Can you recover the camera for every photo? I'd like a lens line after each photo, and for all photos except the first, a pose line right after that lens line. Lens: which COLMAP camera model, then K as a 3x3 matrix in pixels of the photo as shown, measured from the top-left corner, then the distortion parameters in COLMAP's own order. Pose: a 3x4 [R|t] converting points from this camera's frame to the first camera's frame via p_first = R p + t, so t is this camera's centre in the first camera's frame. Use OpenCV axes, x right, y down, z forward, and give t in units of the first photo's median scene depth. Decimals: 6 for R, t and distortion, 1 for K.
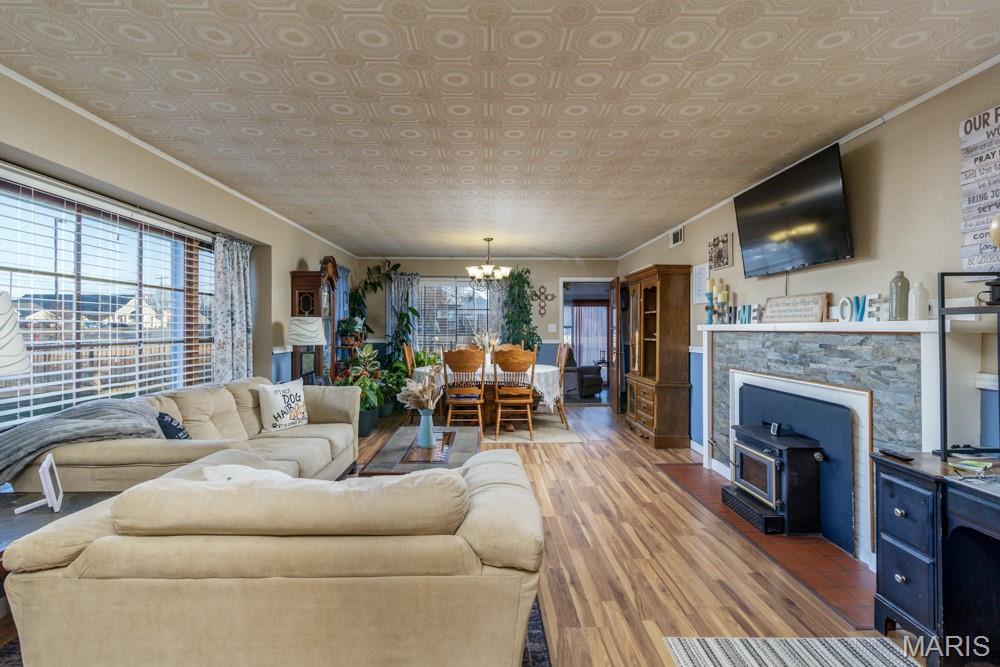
lens RADIAL K [[478.5, 0, 496.2], [0, 478.5, 328.5], [0, 0, 1]] dist [-0.000528, -0.000033]
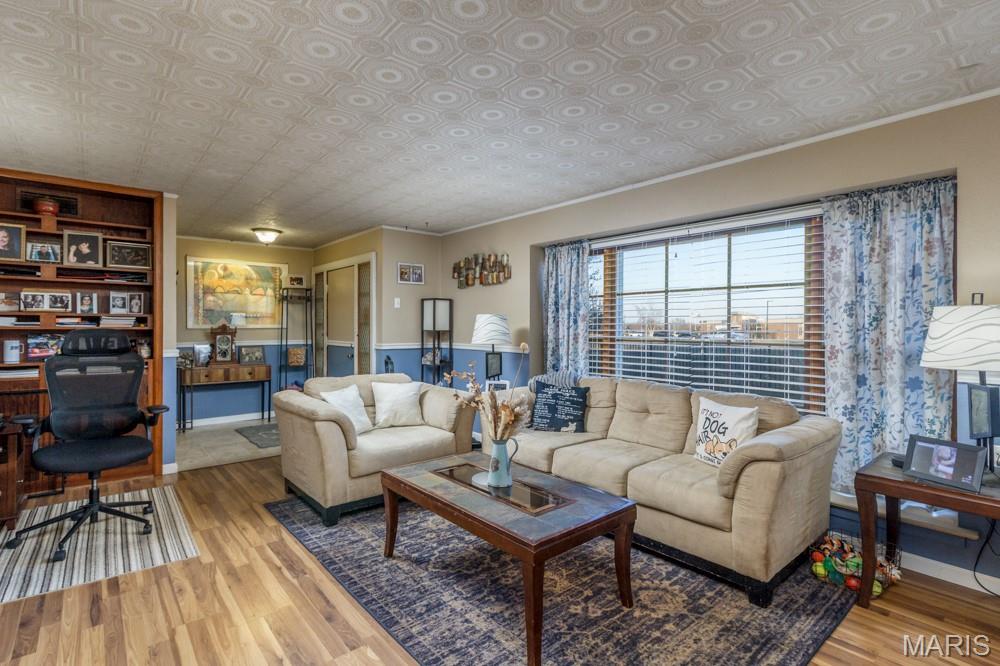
lens RADIAL K [[478.5, 0, 496.0], [0, 478.5, 328.8], [0, 0, 1]] dist [-0.000528, -0.000033]
pose [[-0.777260, 0.001103, -0.629179, 0.412801], [-0.002807, 0.999982, 0.005220, -0.003488], [0.629174, 0.005824, -0.777243, 1.938221]]
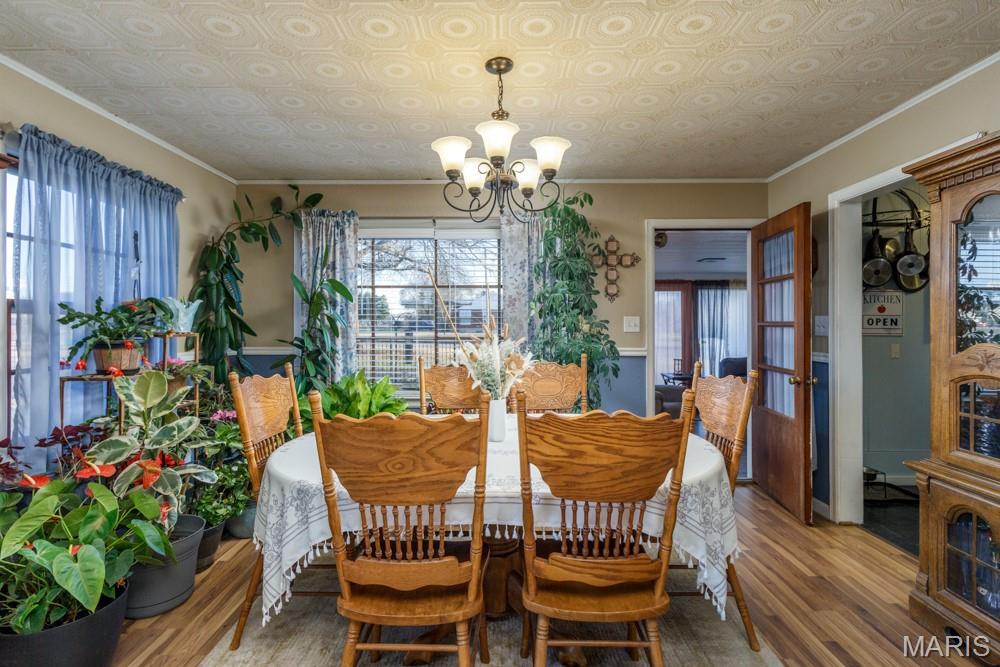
lens RADIAL K [[478.5, 0, 506.9], [0, 478.5, 322.0], [0, 0, 1]] dist [-0.000528, -0.000033]
pose [[0.999994, -0.002156, 0.002879, -0.002461], [0.002149, 0.999995, 0.002369, -0.001073], [-0.002884, -0.002363, 0.999993, 0.128601]]
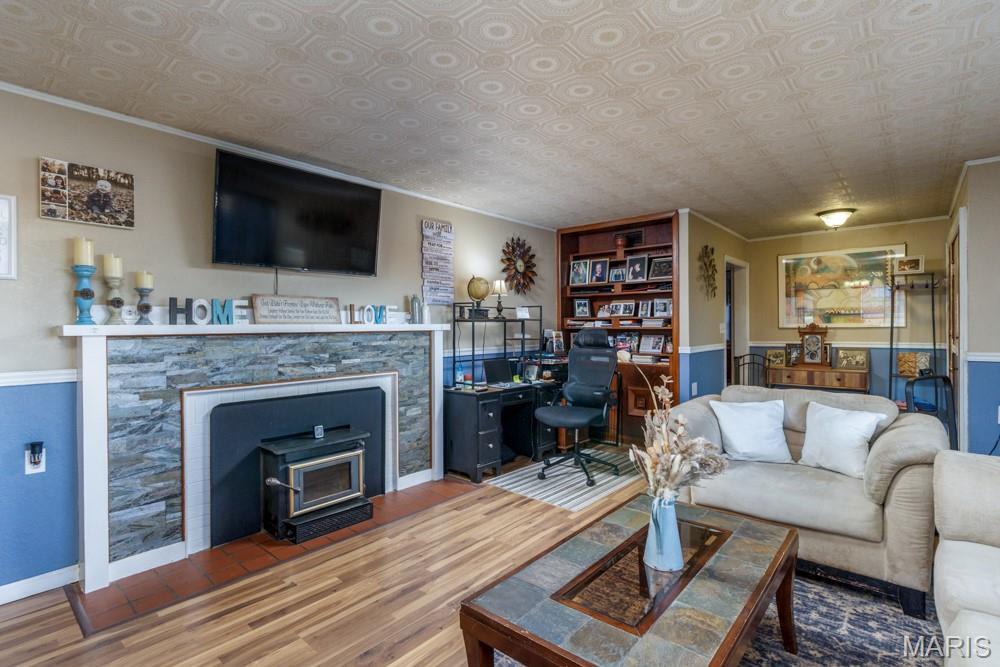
lens RADIAL K [[478.5, 0, 502.3], [0, 478.5, 330.3], [0, 0, 1]] dist [-0.000528, -0.000033]
pose [[-0.746592, 0.000637, 0.665282, -0.433306], [0.007304, 0.999947, 0.007239, -0.003455], [-0.665242, 0.010264, -0.746557, 1.819831]]
